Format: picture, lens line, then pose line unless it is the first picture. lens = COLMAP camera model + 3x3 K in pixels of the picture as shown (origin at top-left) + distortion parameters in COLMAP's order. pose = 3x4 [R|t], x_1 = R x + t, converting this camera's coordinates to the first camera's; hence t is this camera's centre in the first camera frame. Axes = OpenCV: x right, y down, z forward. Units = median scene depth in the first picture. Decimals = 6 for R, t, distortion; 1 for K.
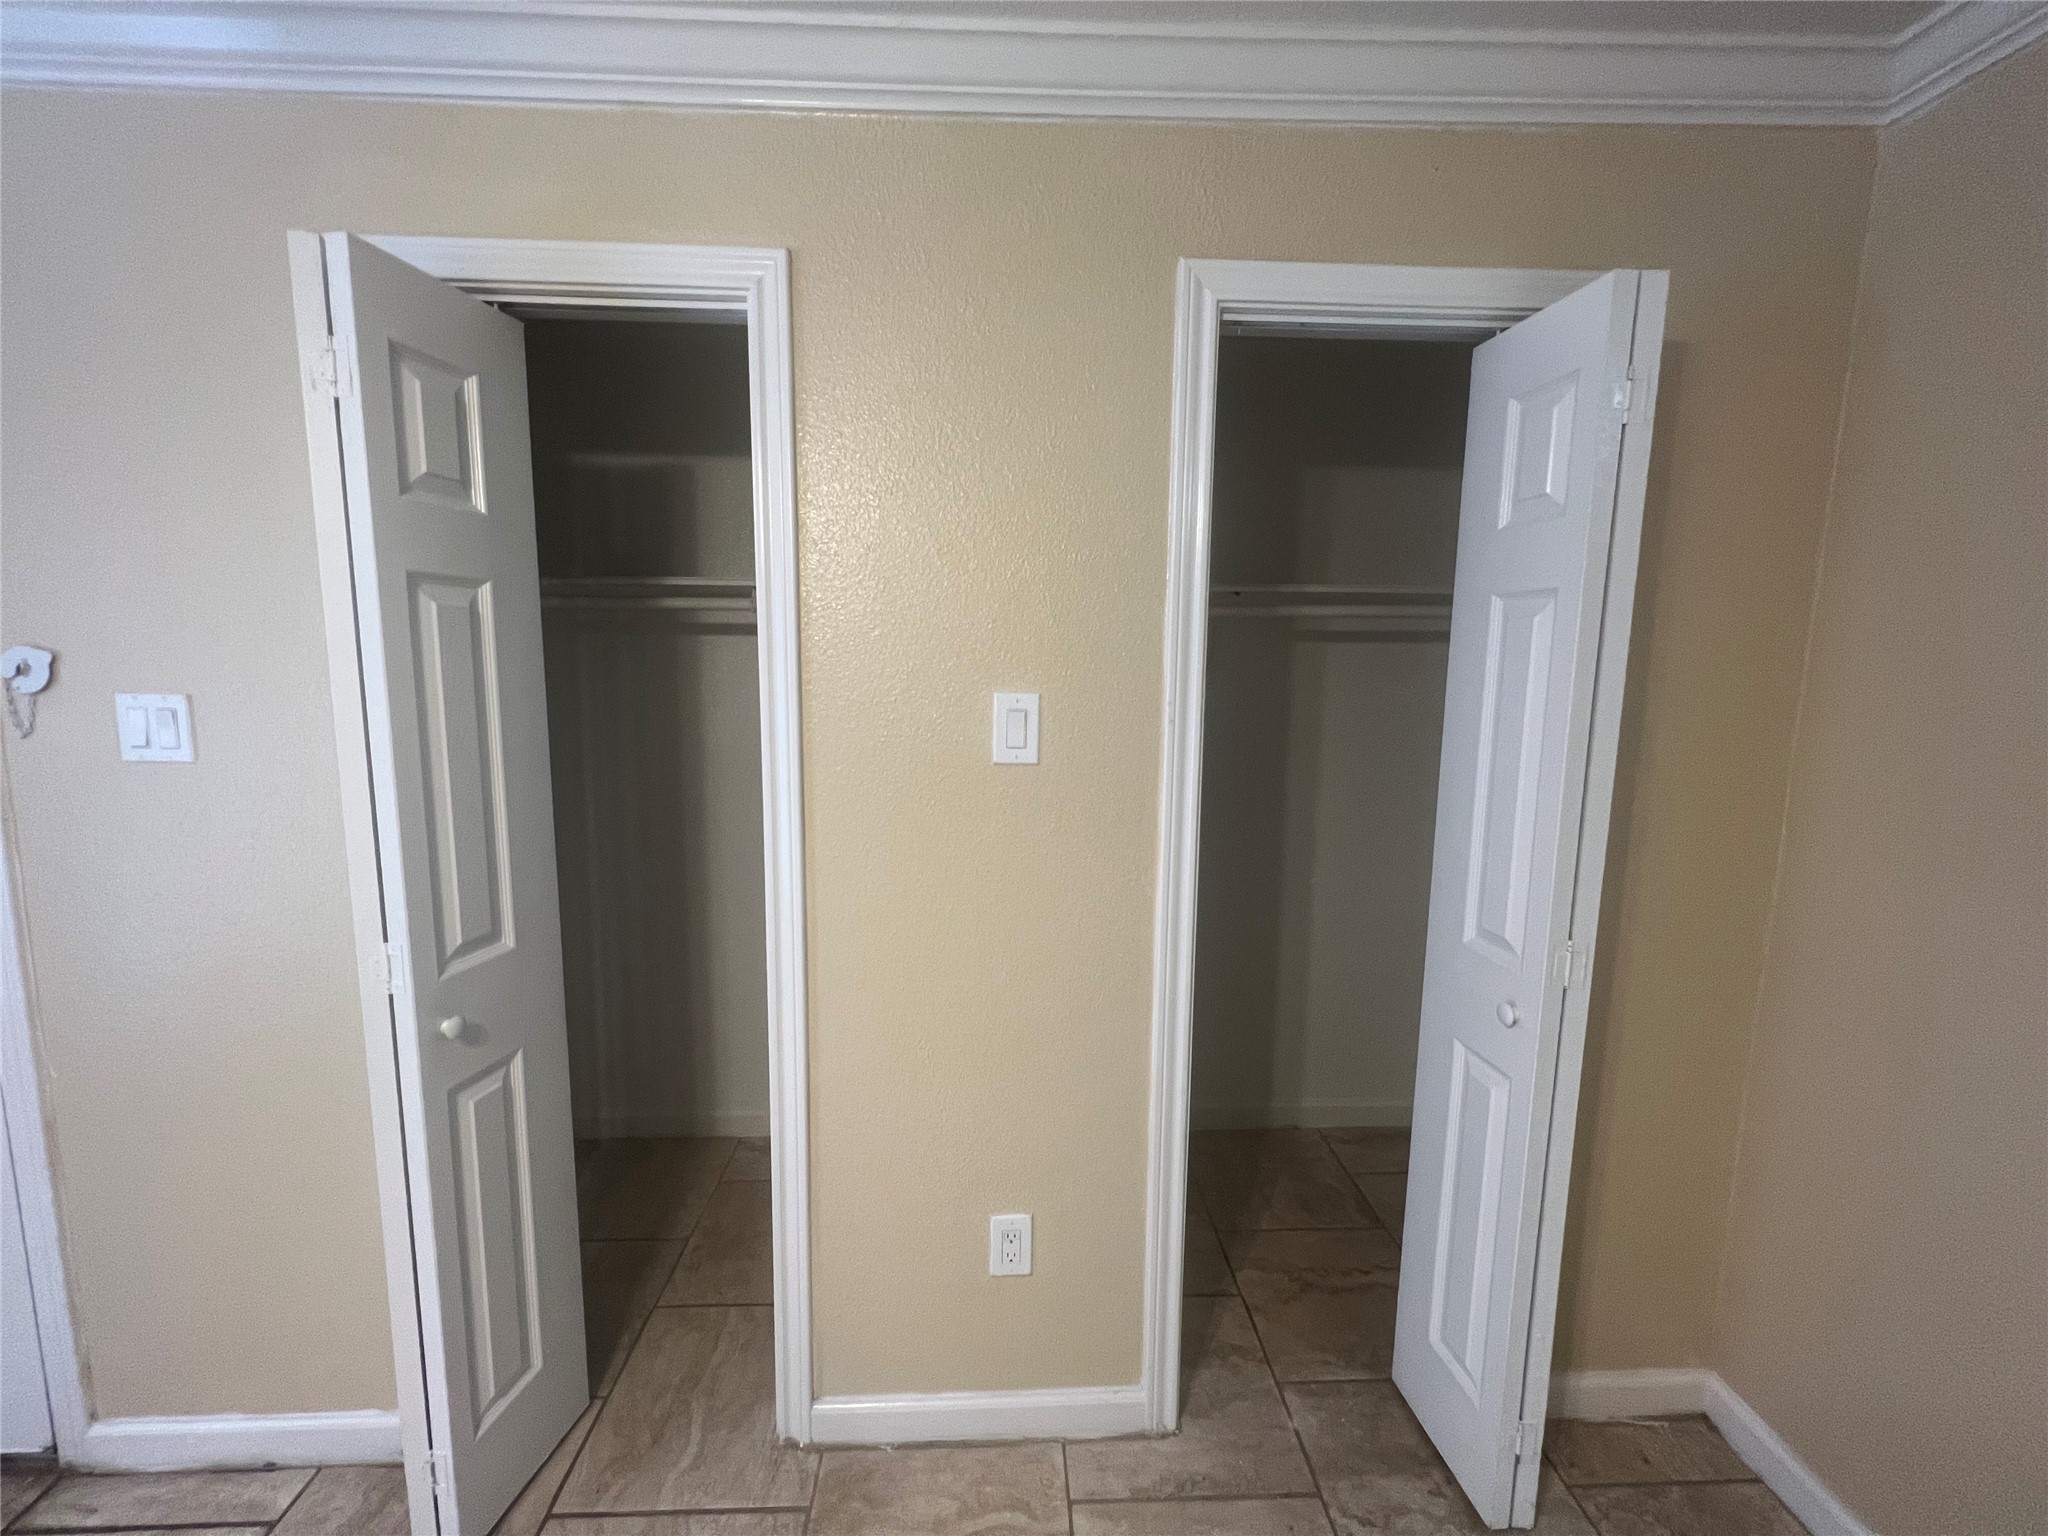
lens RADIAL K [[814.8, 0, 1019.0], [0, 814.8, 764.4], [0, 0, 1]] dist [-0.001096, -0.000237]
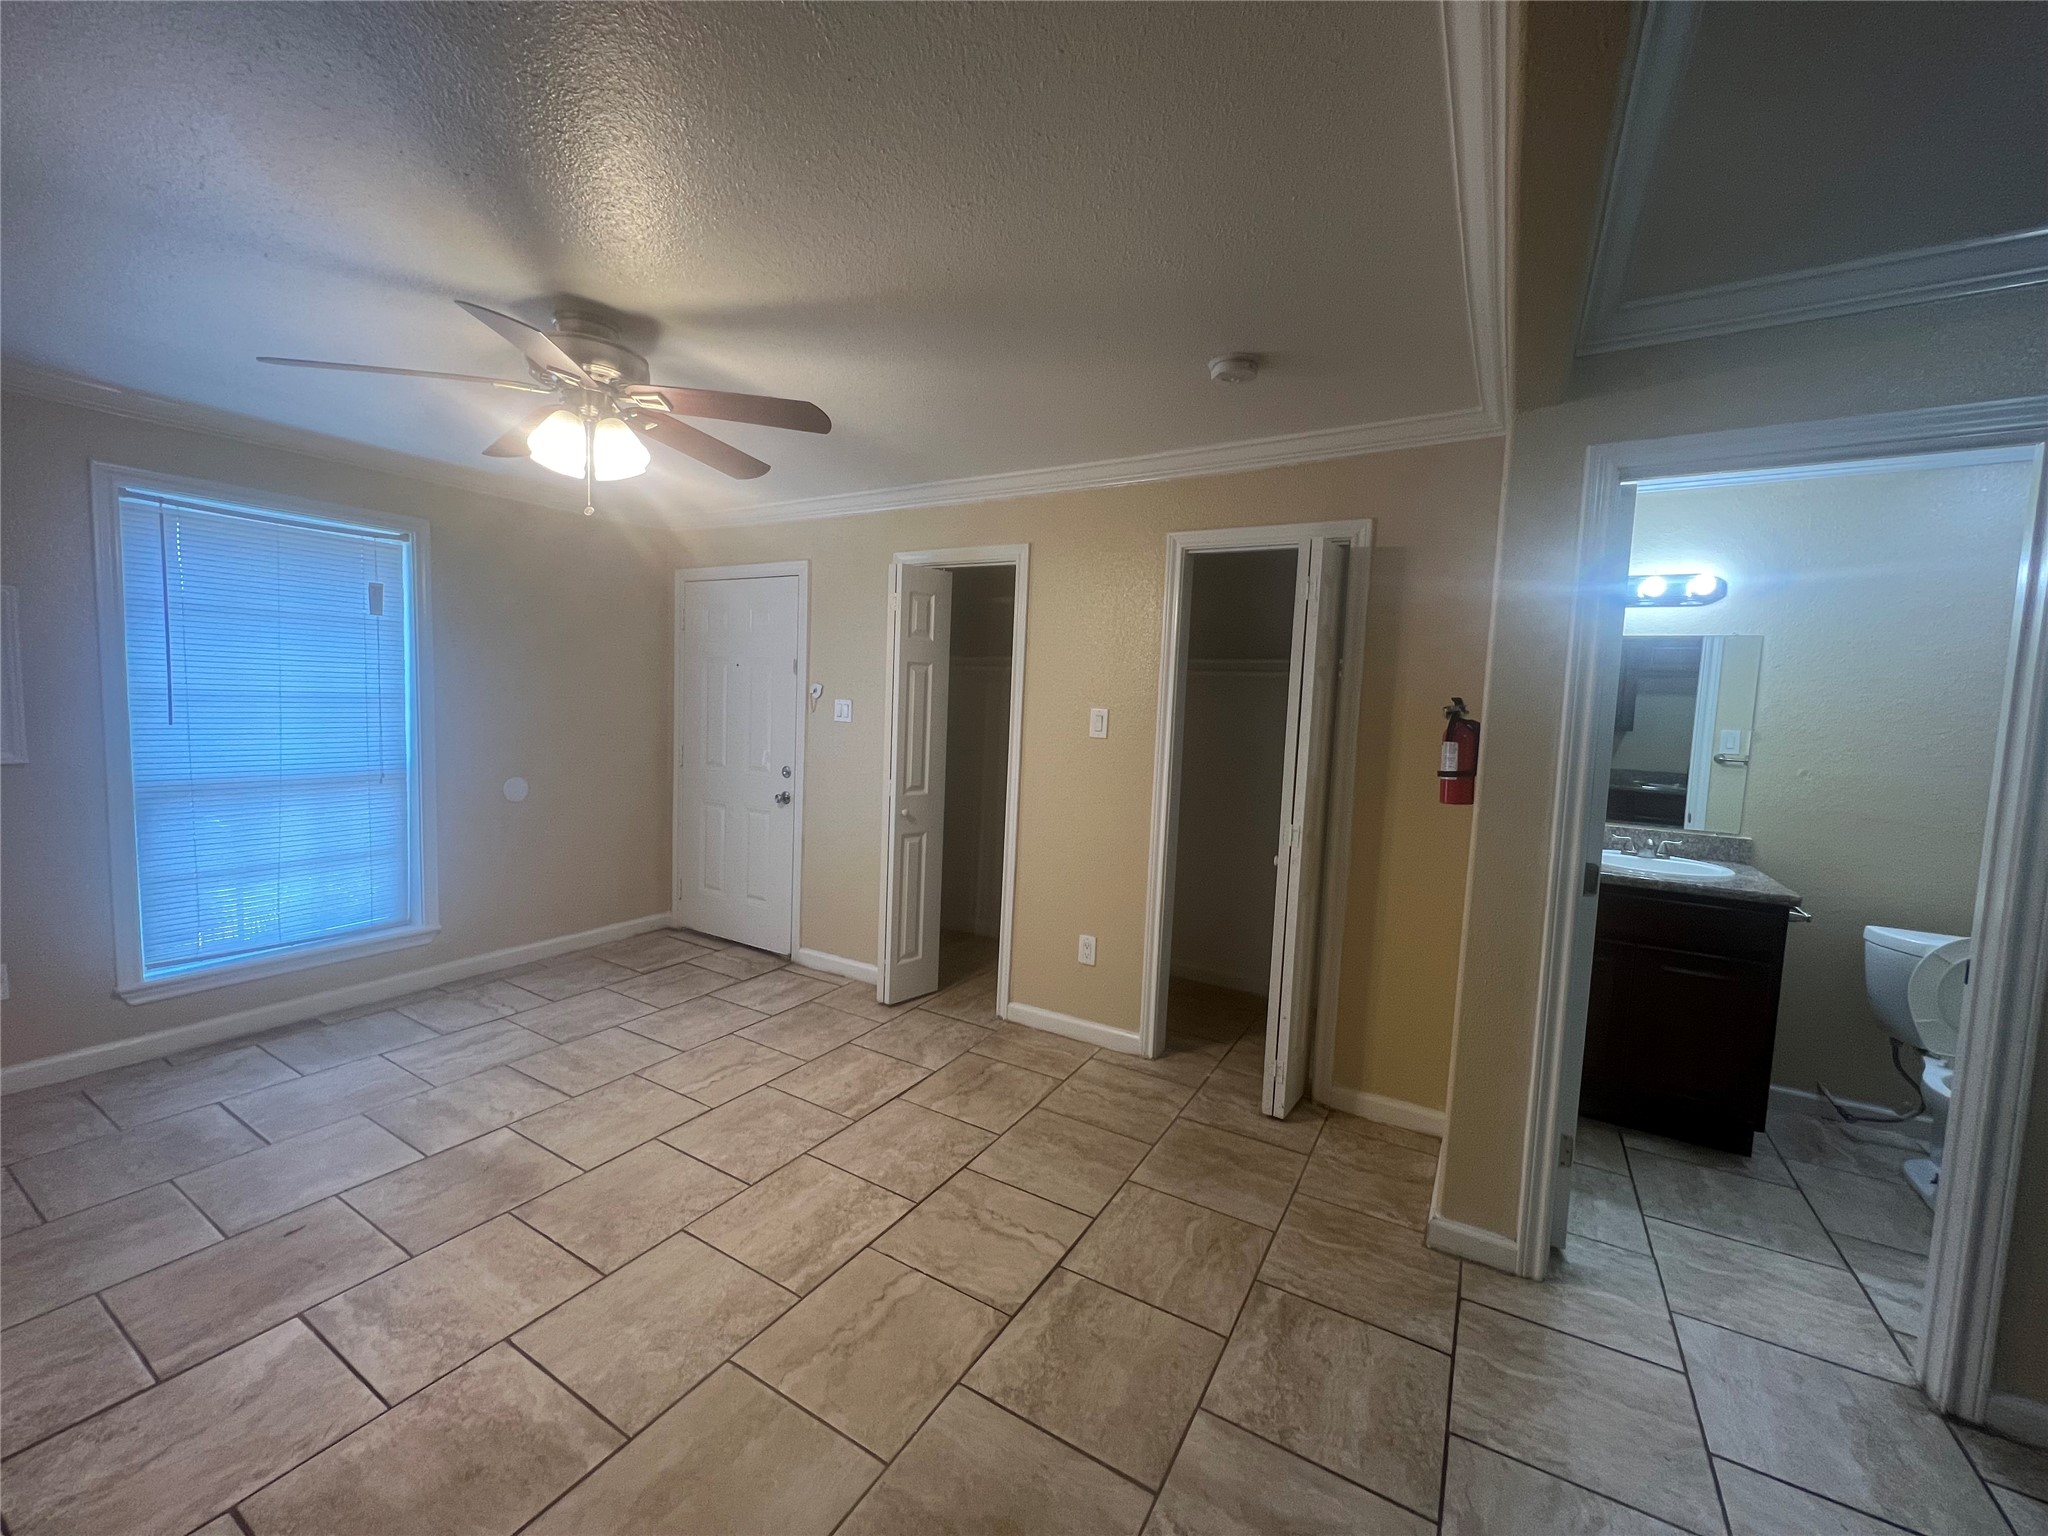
lens RADIAL K [[814.8, 0, 1019.0], [0, 814.8, 764.4], [0, 0, 1]] dist [-0.001096, -0.000237]
pose [[0.837536, 0.069131, -0.541991, 1.115326], [-0.101774, 0.994342, -0.030443, 0.174661], [0.536820, 0.080658, 0.839833, -1.147970]]
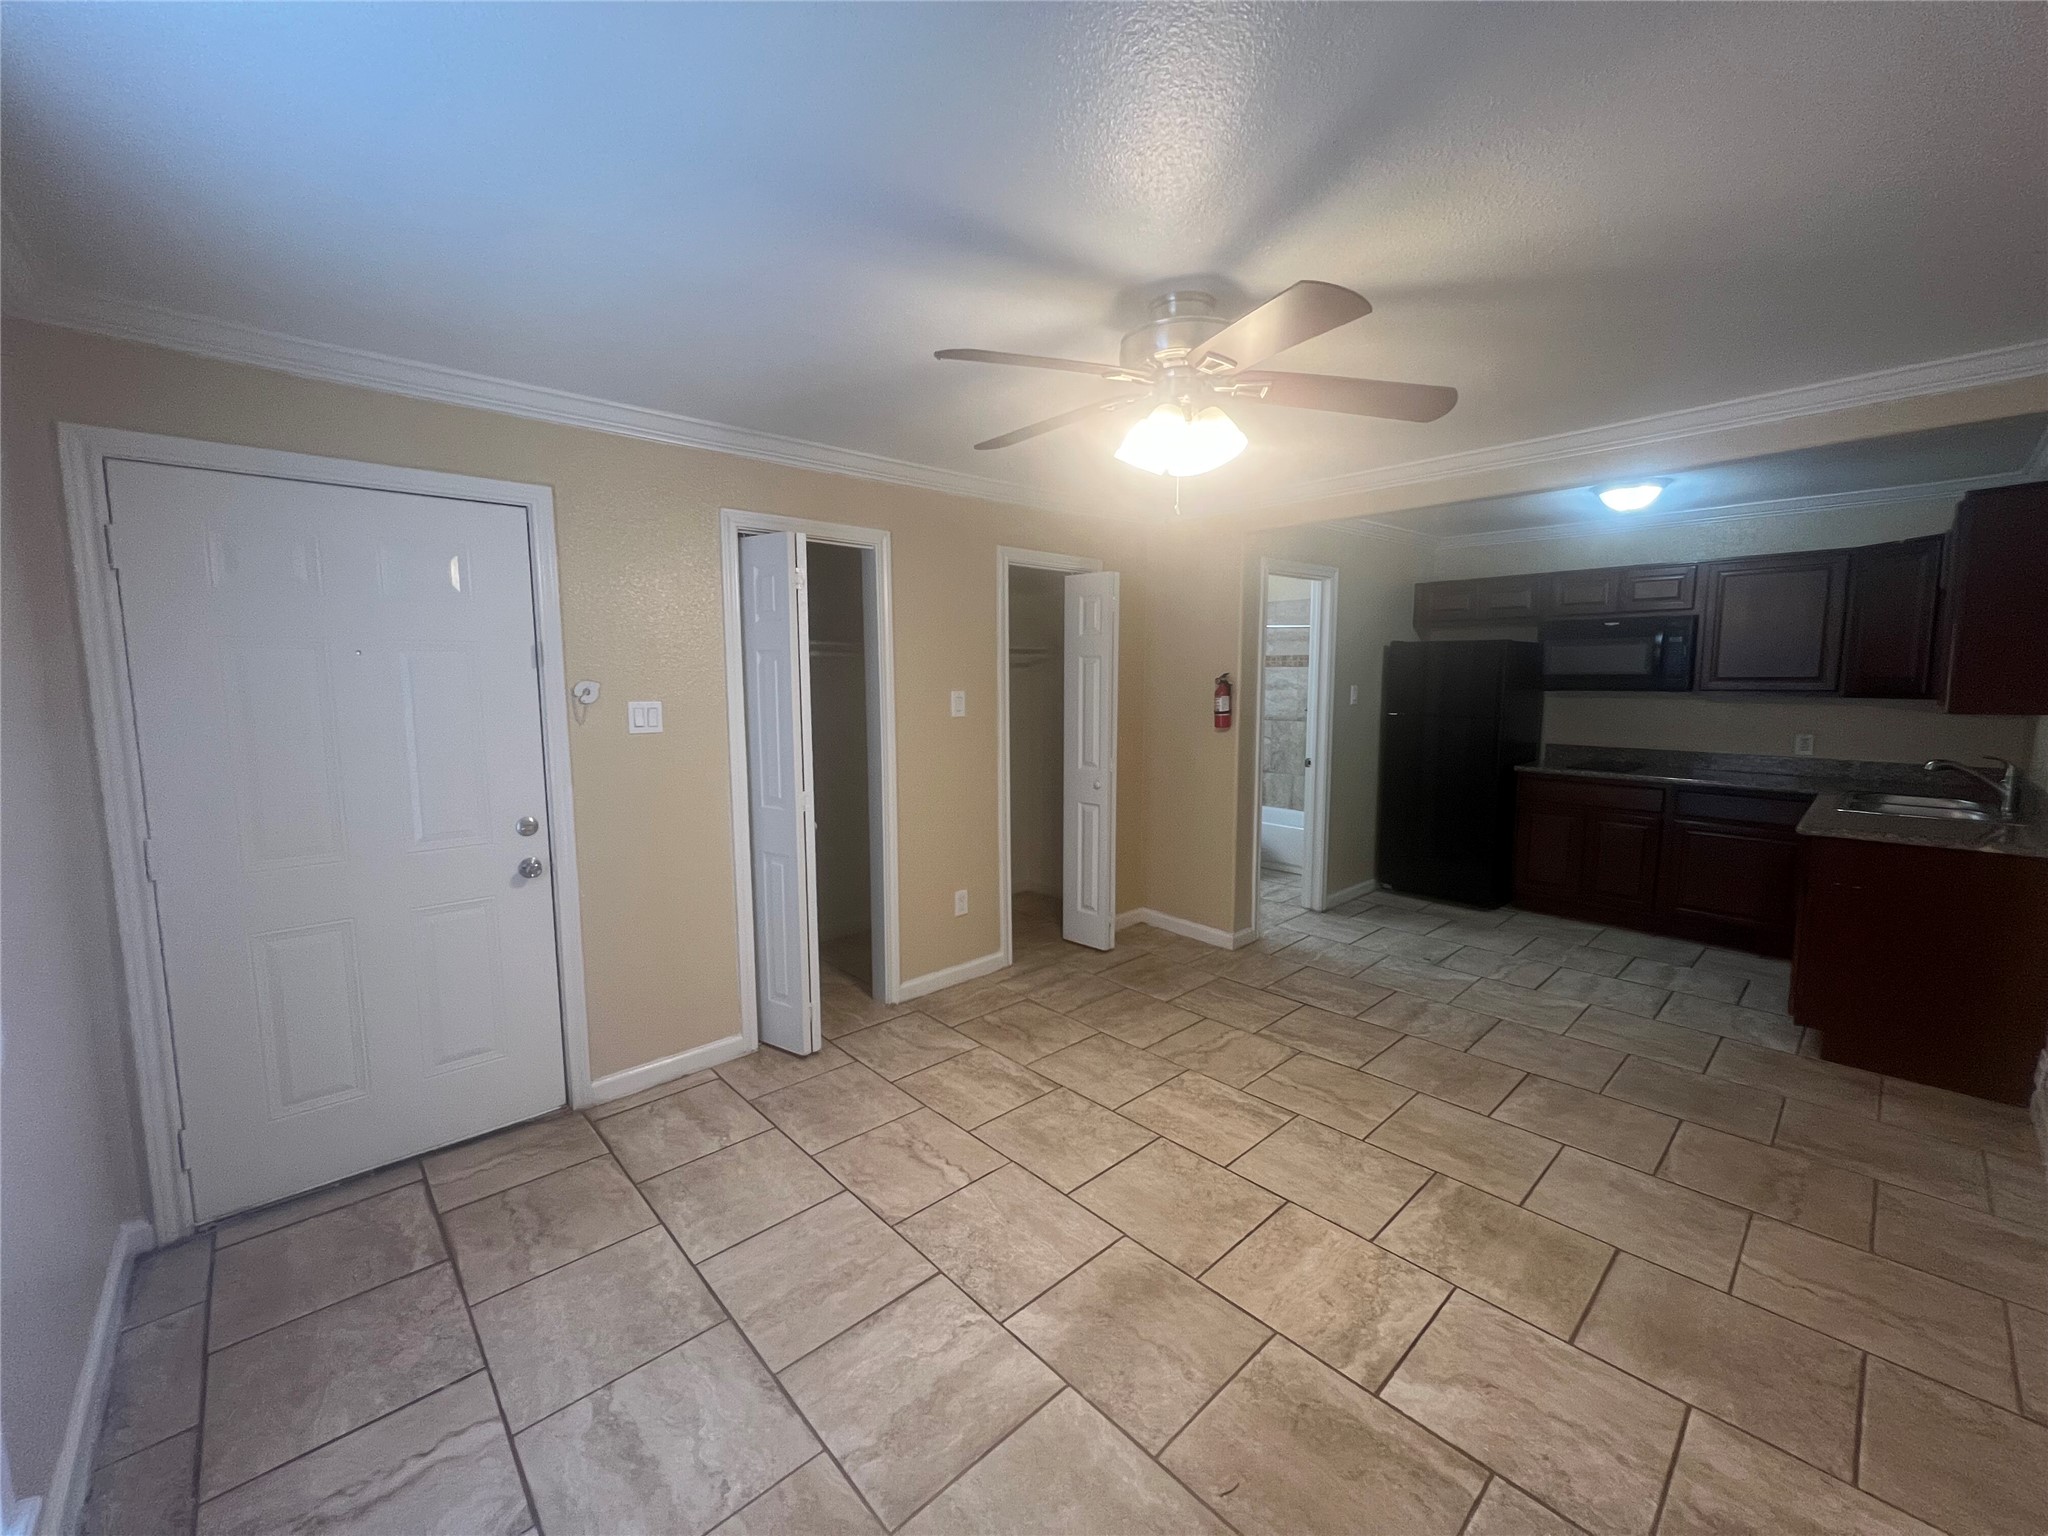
lens RADIAL K [[814.8, 0, 1019.0], [0, 814.8, 764.4], [0, 0, 1]] dist [-0.001096, -0.000237]
pose [[0.763806, -0.083873, 0.639973, -1.623837], [0.093999, 0.995405, 0.018268, 0.127918], [-0.638565, 0.046204, 0.768180, -1.233179]]
